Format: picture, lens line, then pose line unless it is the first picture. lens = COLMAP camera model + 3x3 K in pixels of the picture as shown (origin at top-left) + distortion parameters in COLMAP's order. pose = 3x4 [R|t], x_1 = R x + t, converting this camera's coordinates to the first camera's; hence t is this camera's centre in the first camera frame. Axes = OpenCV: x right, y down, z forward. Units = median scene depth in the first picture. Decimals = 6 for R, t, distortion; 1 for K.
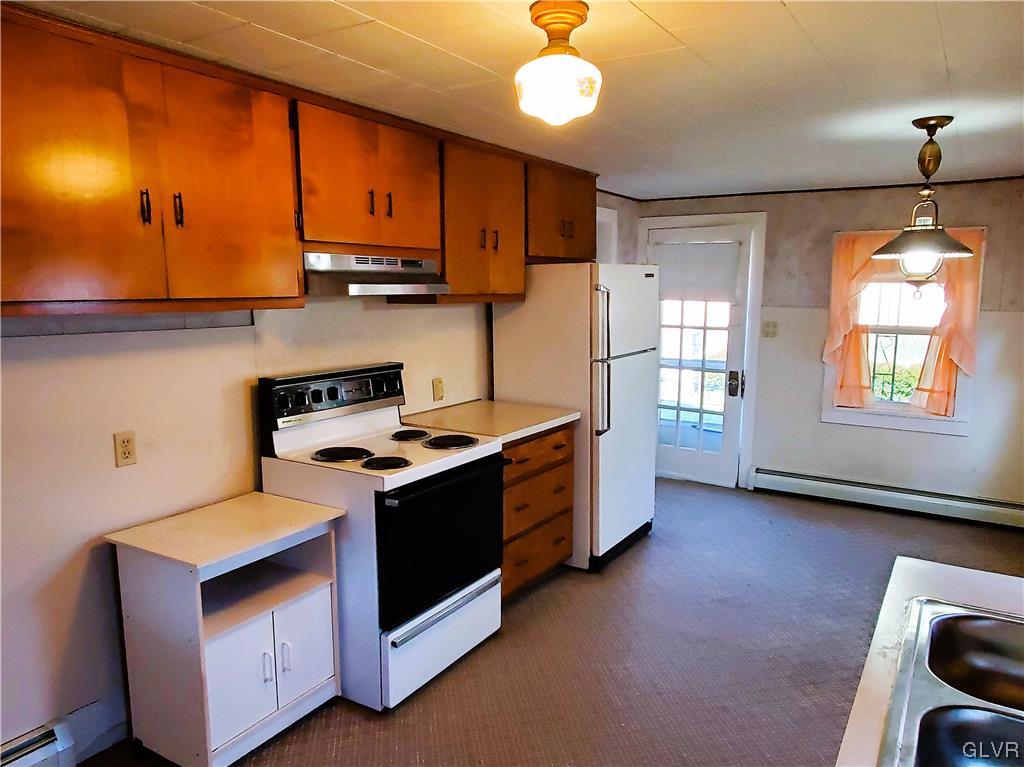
lens RADIAL K [[767.5, 0, 548.8], [0, 767.5, 386.0], [0, 0, 1]] dist [0.068675, -0.000159]
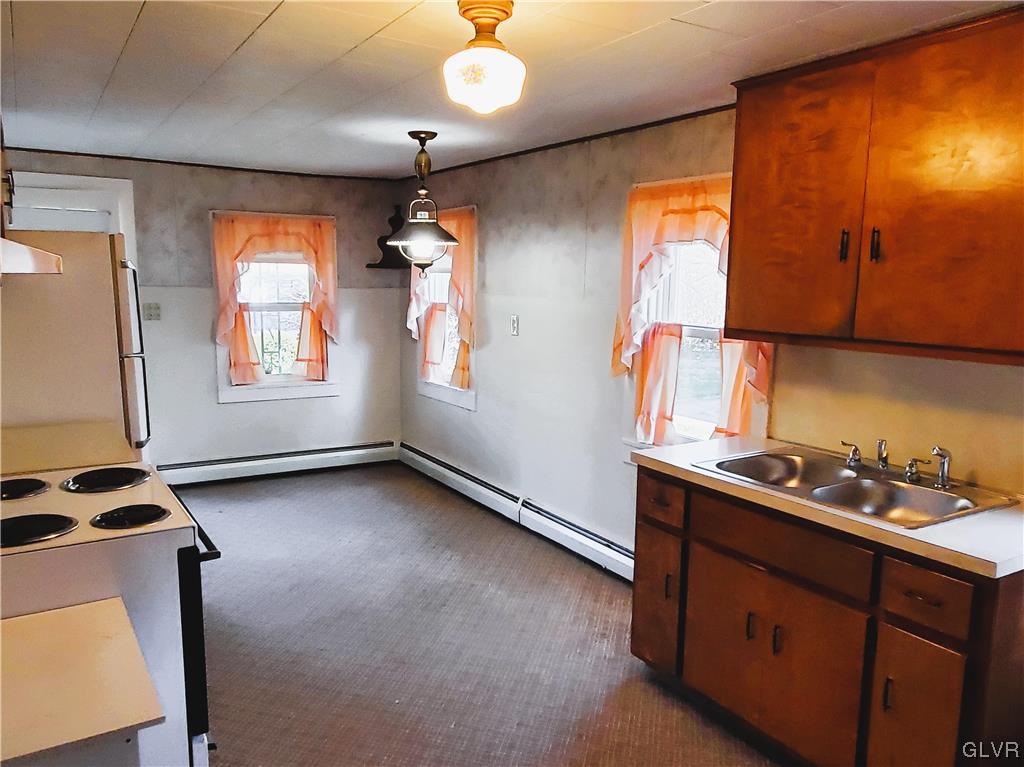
lens RADIAL K [[767.5, 0, 548.8], [0, 767.5, 386.0], [0, 0, 1]] dist [0.068675, -0.000159]
pose [[0.461776, -0.133270, 0.876928, -0.339059], [0.108383, 0.989718, 0.093338, -0.023676], [-0.880350, 0.051943, 0.471472, 0.171462]]
